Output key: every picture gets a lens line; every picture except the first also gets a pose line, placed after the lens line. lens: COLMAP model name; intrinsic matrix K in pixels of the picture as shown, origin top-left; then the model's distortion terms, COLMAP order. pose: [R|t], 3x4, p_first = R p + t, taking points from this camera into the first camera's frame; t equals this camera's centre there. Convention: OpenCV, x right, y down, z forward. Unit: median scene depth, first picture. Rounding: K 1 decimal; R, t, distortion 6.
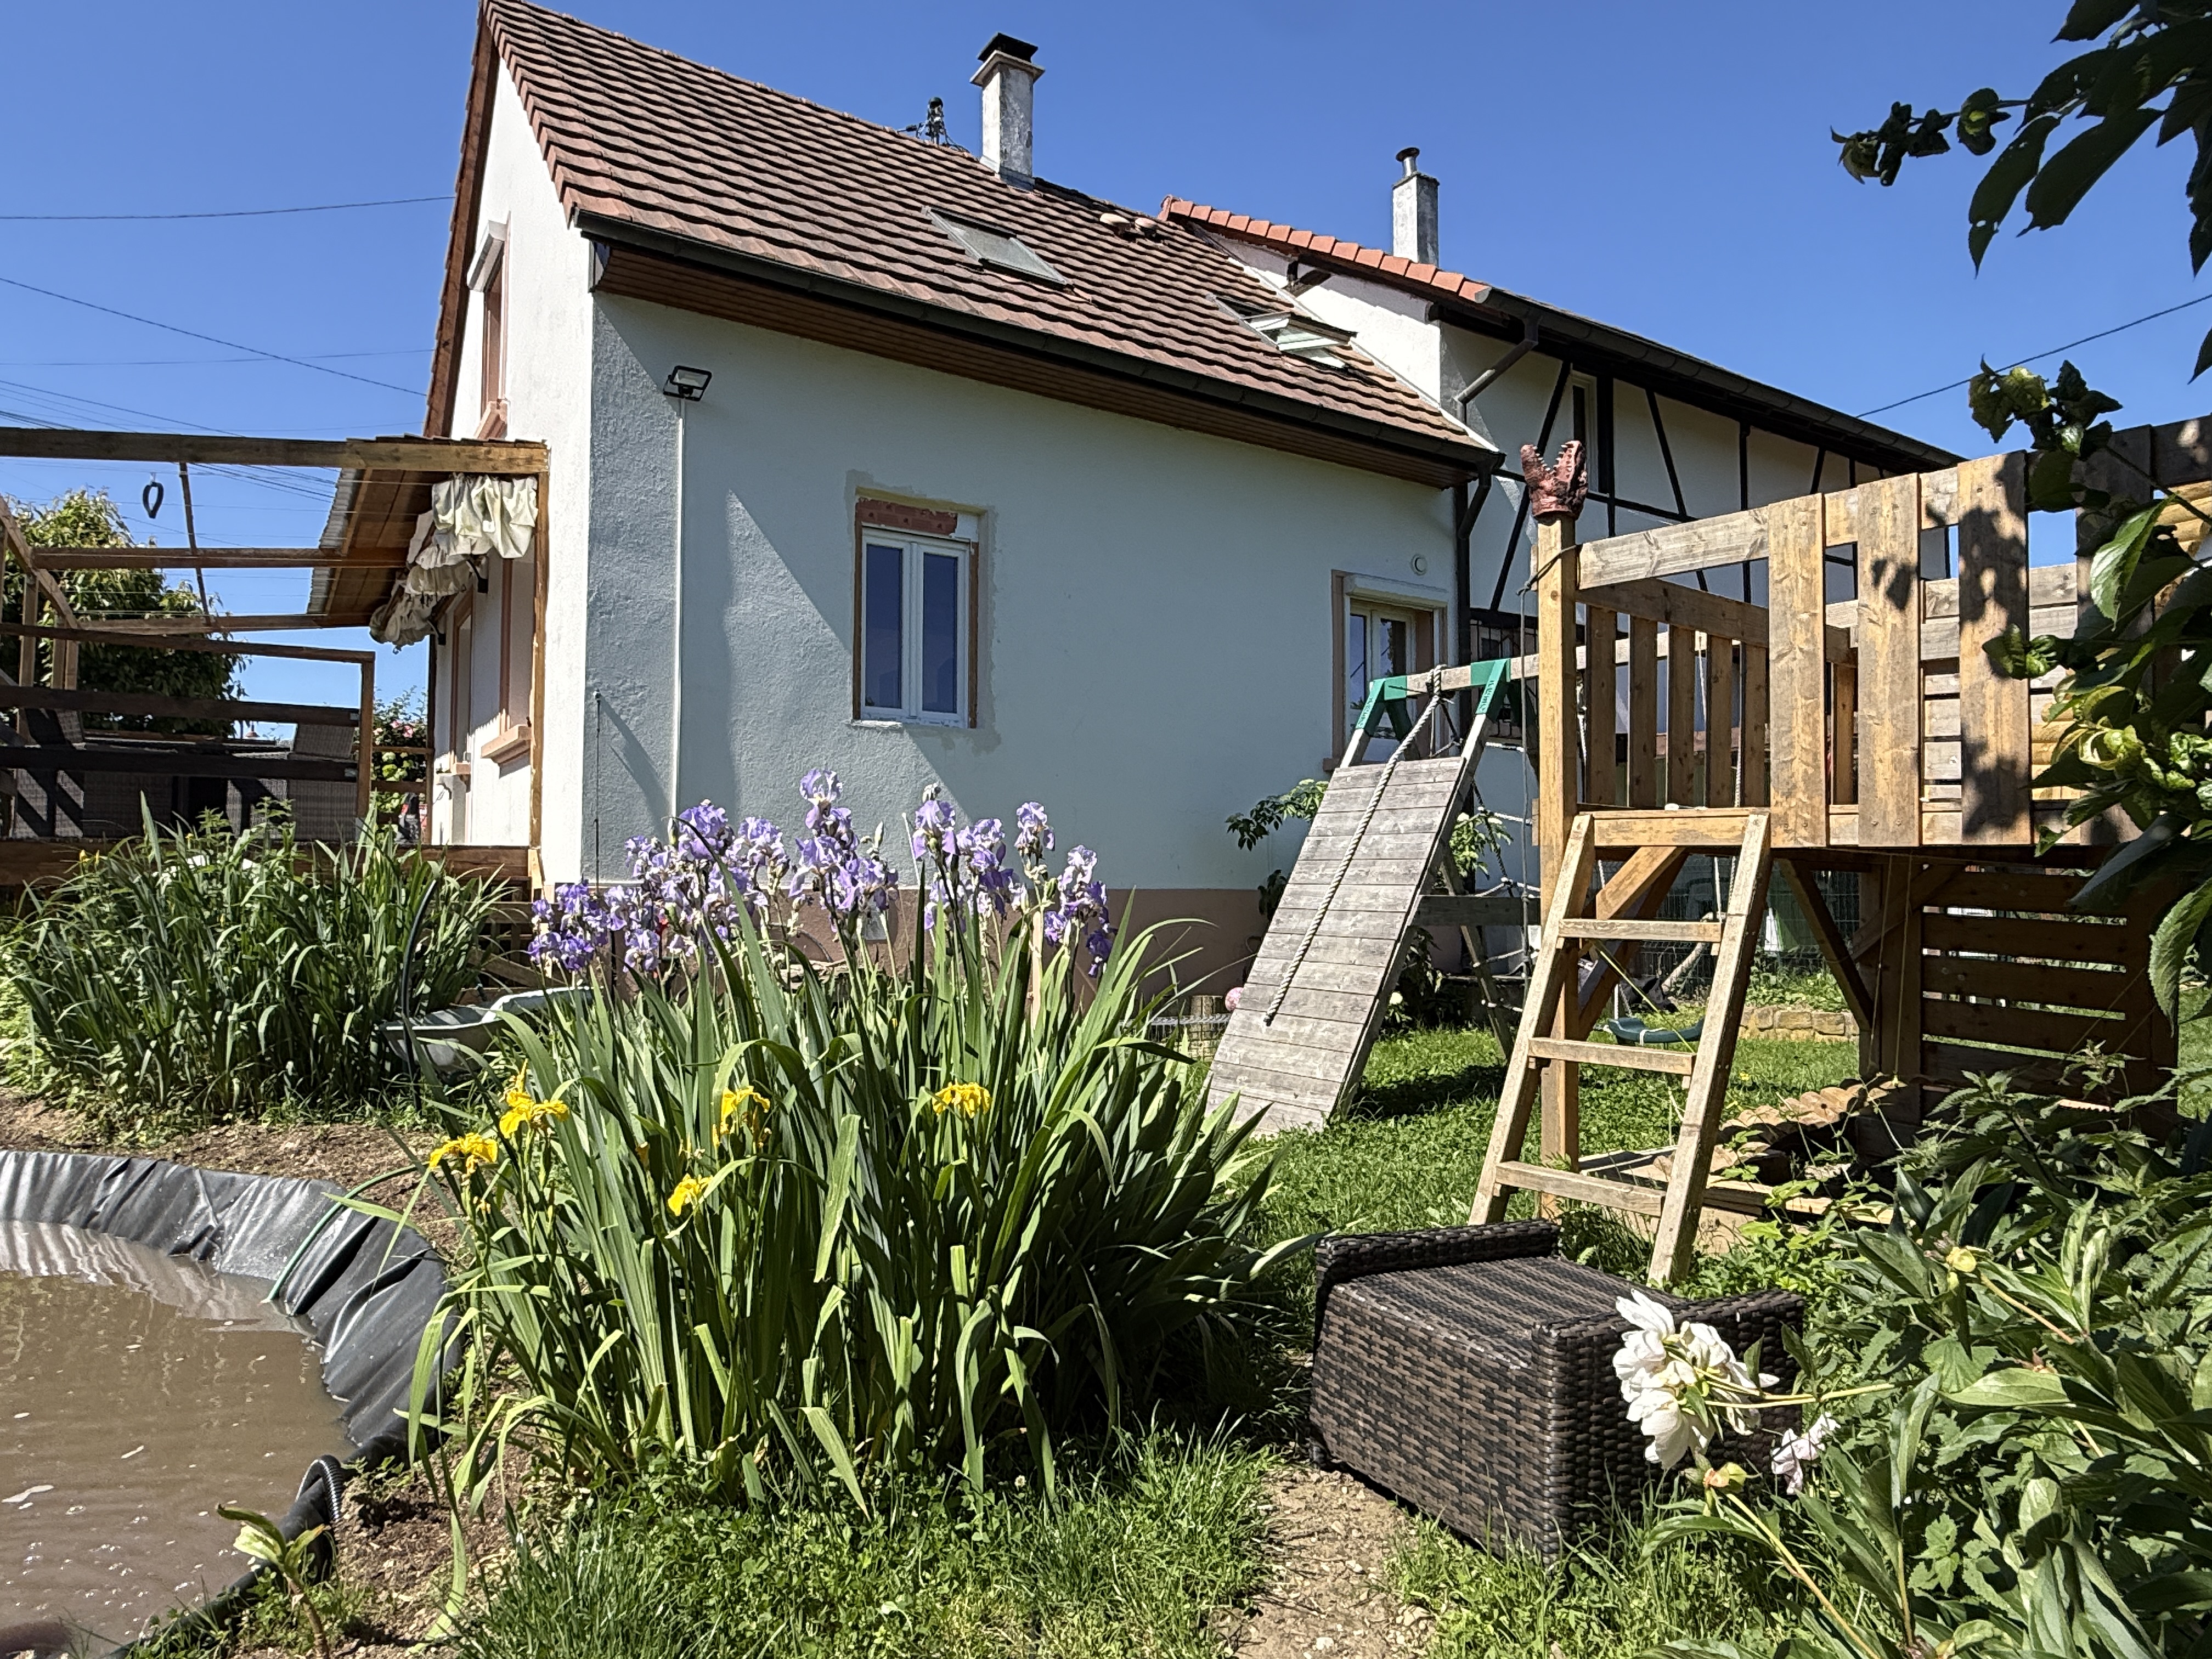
lens RADIAL K [[1329.8, 0, 1108.0], [0, 1329.8, 827.2], [0, 0, 1]] dist [-0.001877, 0.003644]
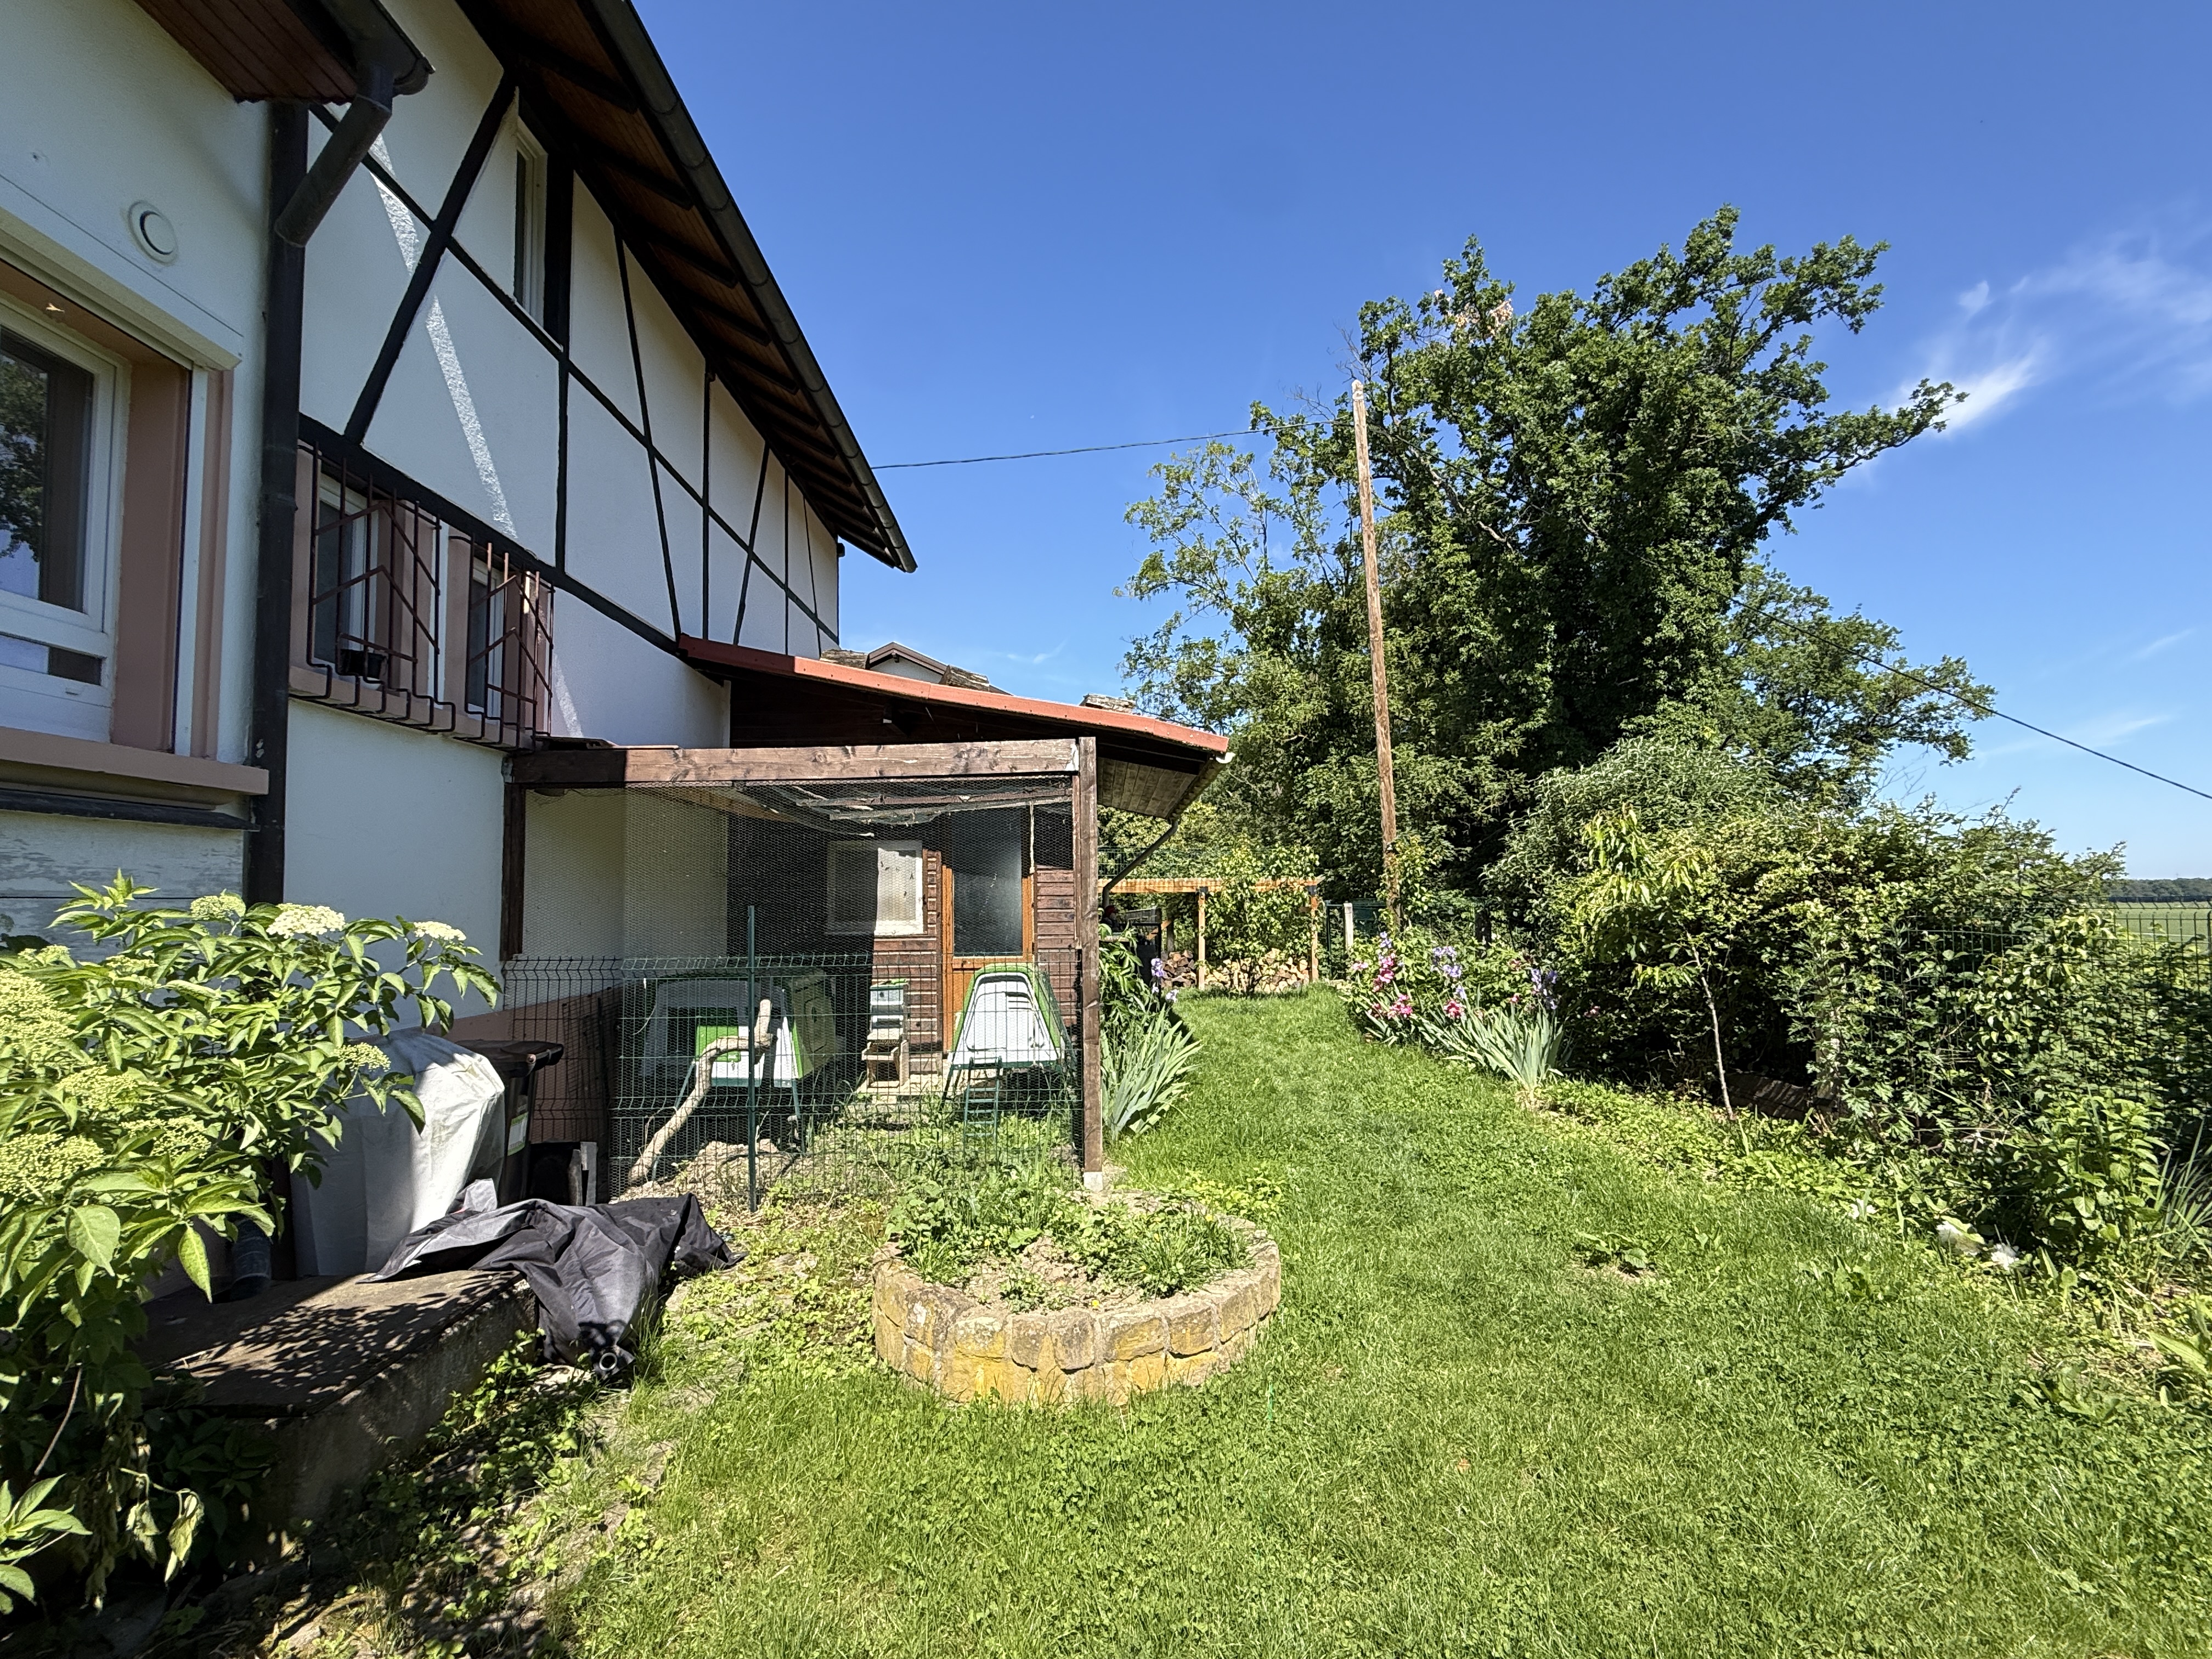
lens RADIAL K [[1032.9, 0, 1104.2], [0, 1032.9, 827.6], [0, 0, 1]] dist [-0.000463, -0.000494]
pose [[0.544194, 0.052260, 0.837330, 0.203871], [-0.023010, 0.998612, -0.047372, -0.023560], [-0.838644, 0.006513, 0.544641, 0.862278]]
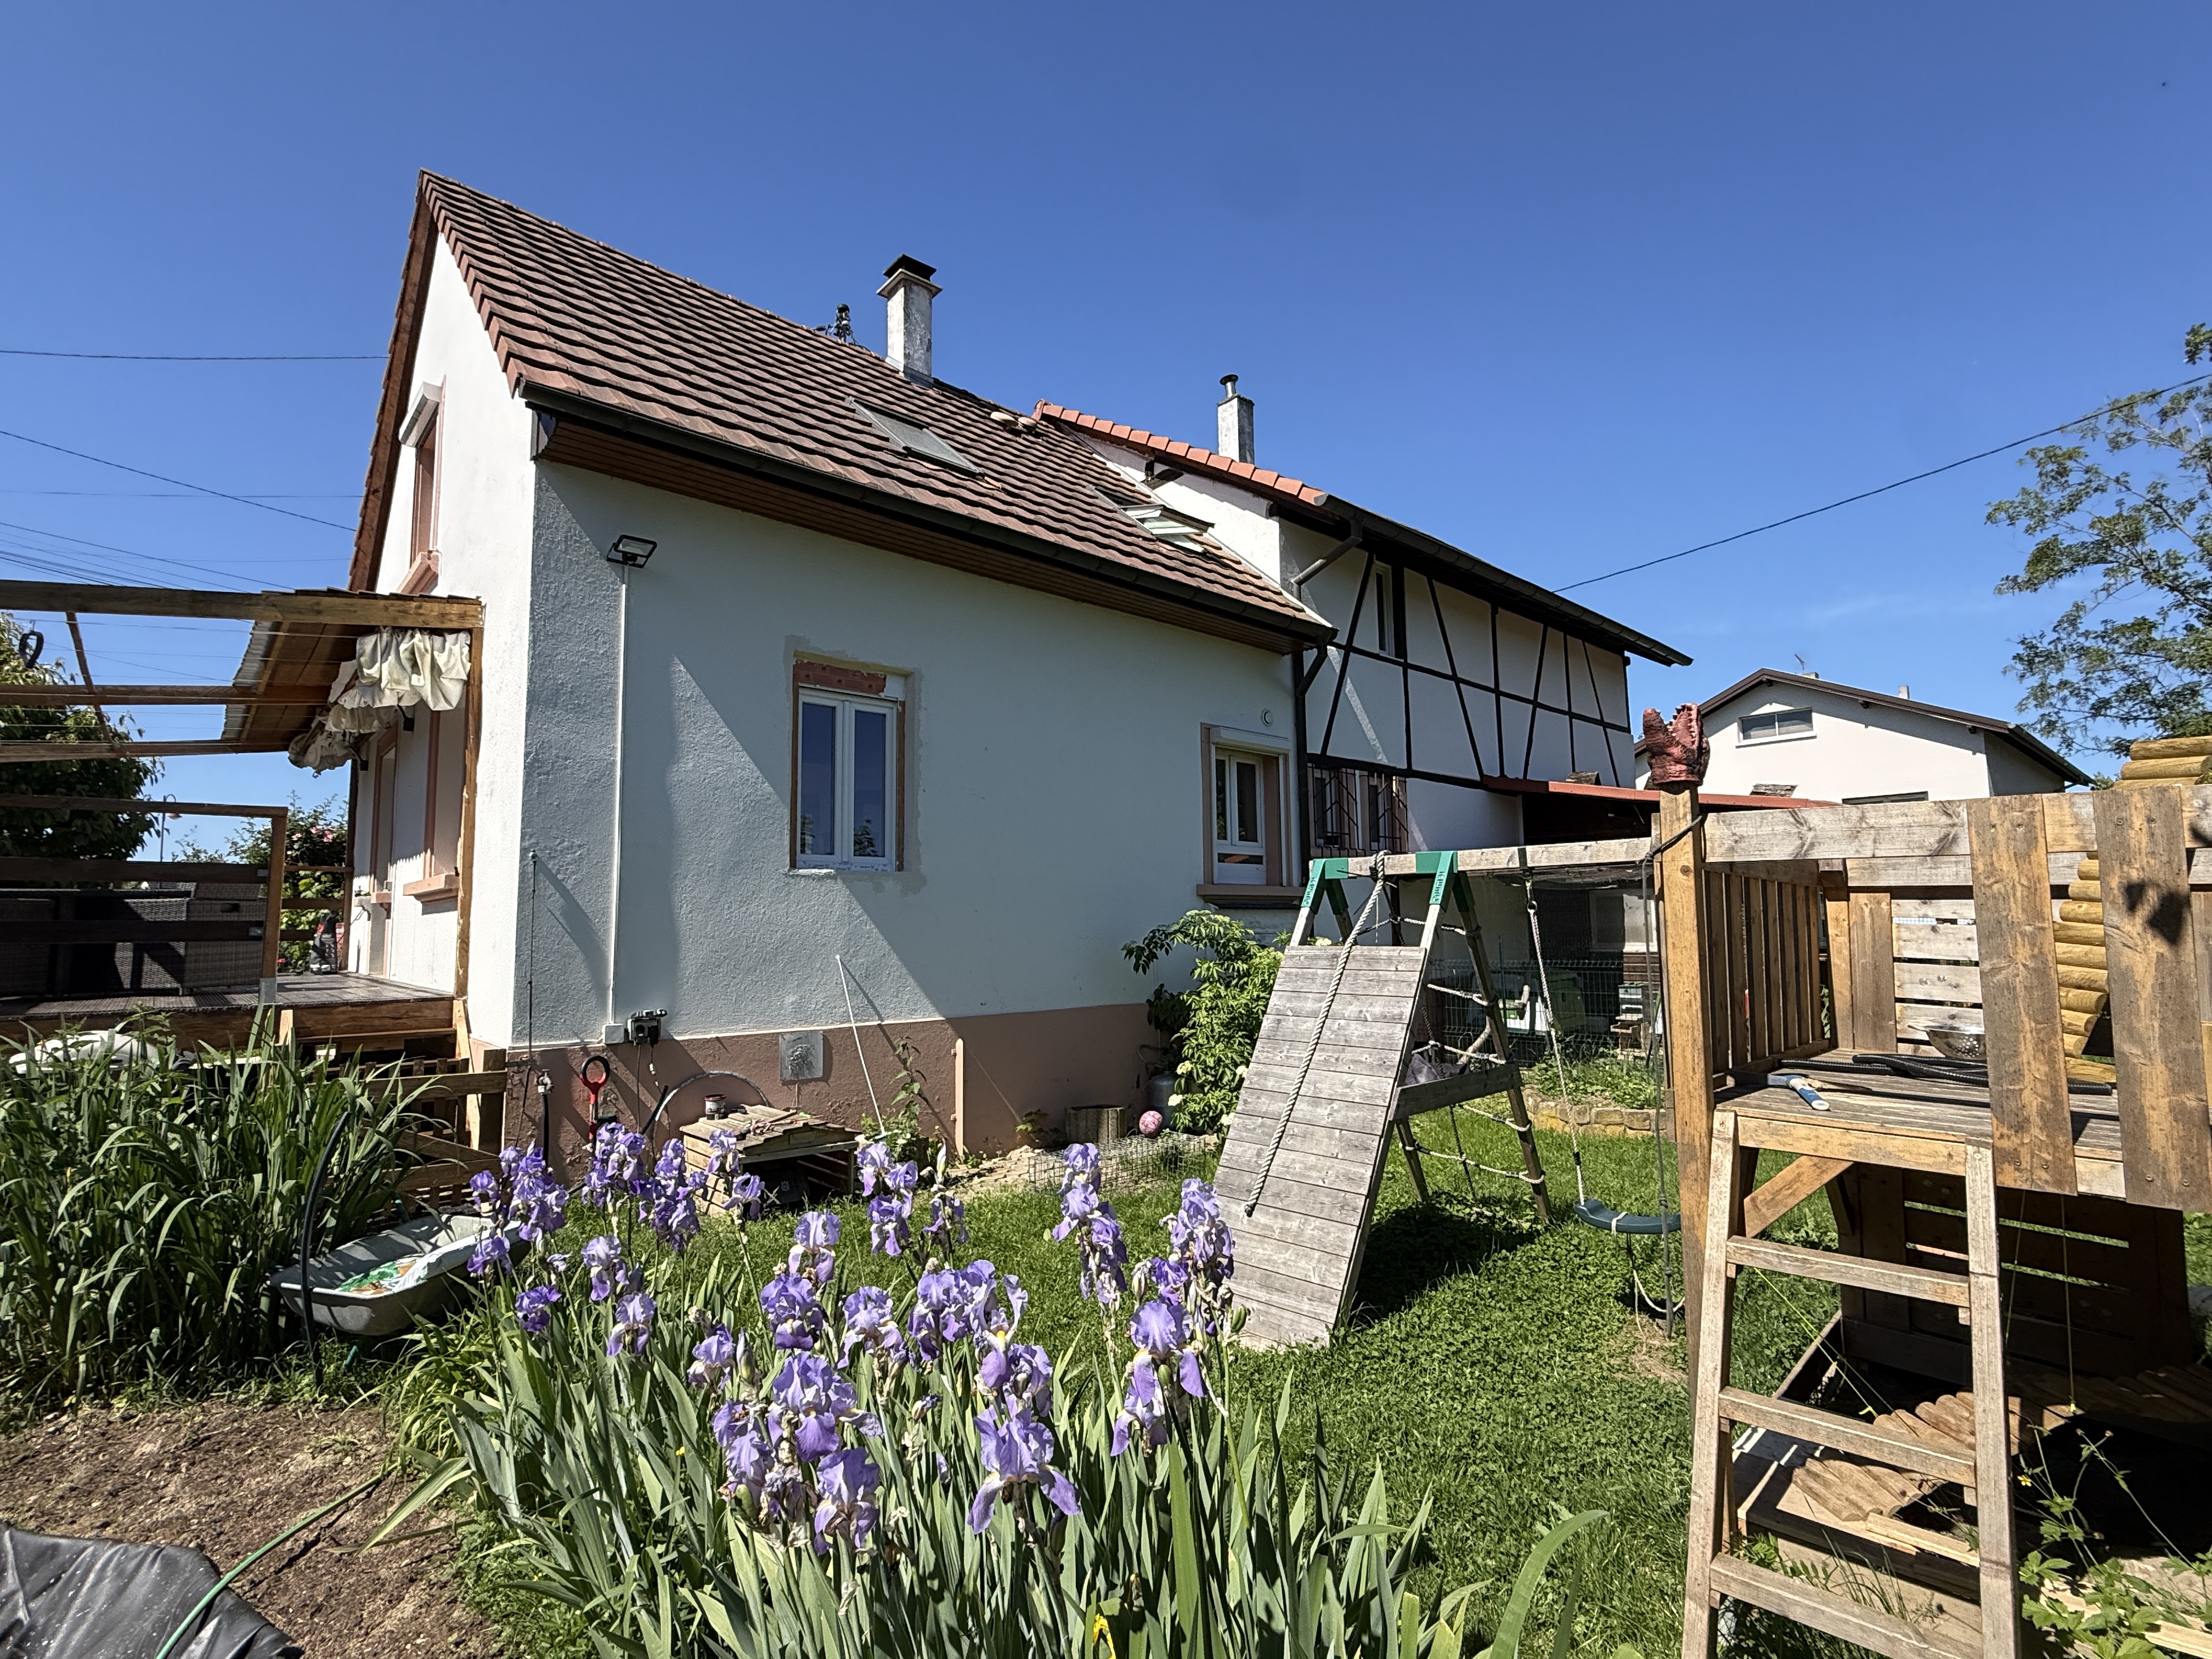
lens RADIAL K [[1051.2, 0, 1119.8], [0, 1051.2, 838.4], [0, 0, 1]] dist [0.002785, -0.001348]
pose [[0.987218, -0.000028, 0.159376, -0.067039], [0.007549, 0.998886, -0.046584, -0.065185], [-0.159197, 0.047192, 0.986118, 0.133280]]
